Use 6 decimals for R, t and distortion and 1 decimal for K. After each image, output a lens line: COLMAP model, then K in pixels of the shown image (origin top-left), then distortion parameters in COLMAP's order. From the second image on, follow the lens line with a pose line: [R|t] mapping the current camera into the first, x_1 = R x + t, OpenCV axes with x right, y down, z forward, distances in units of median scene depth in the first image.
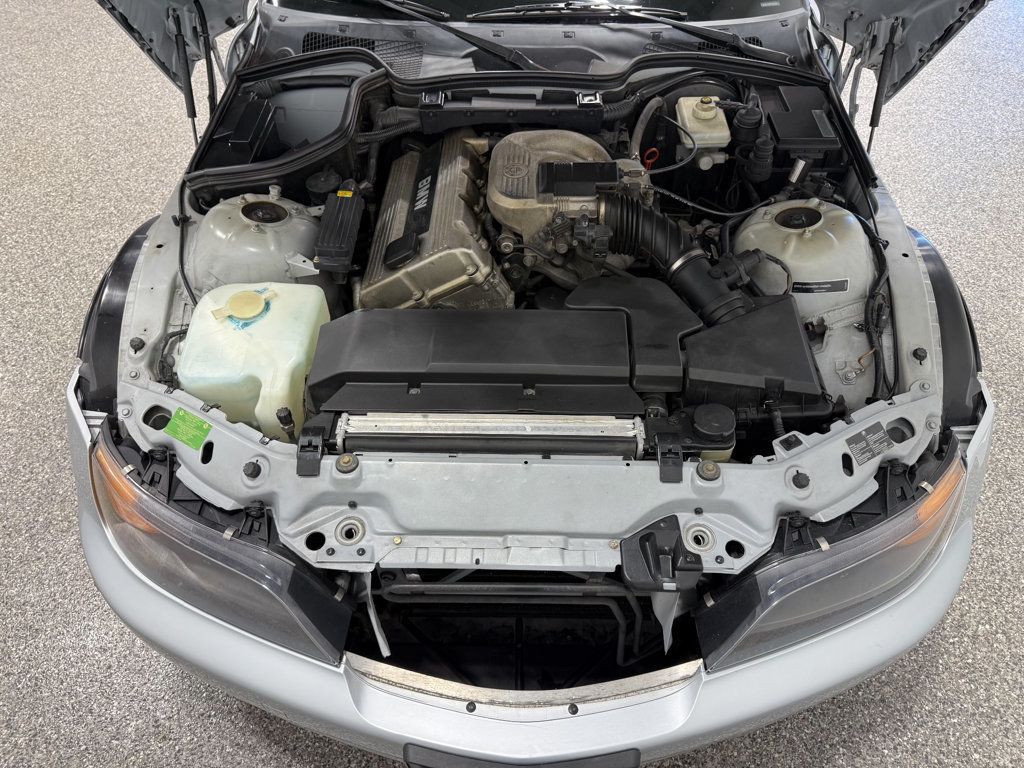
lens RADIAL K [[714.2, 0, 512.0], [0, 714.2, 384.0], [0, 0, 1]] dist [0.110687, -0.249503]
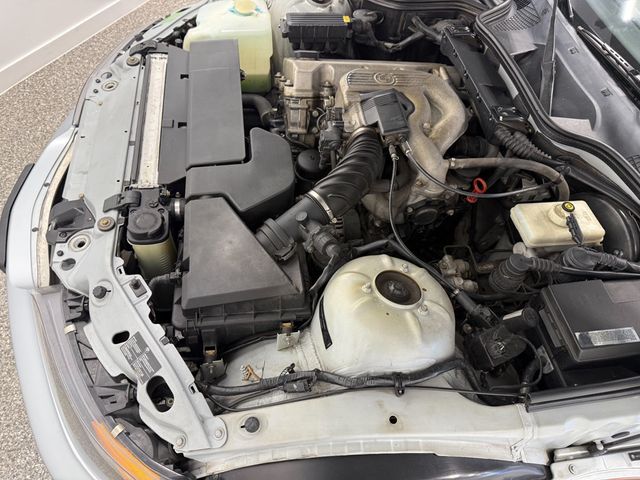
lens RADIAL K [[454.3, 0, 320.0], [0, 454.3, 240.0], [0, 0, 1]] dist [-0.003637, -0.002365]
pose [[0.164129, 0.813945, -0.557275, 0.649363], [-0.805143, 0.436932, 0.401042, -0.405913], [0.569917, 0.382864, 0.727055, 0.496155]]
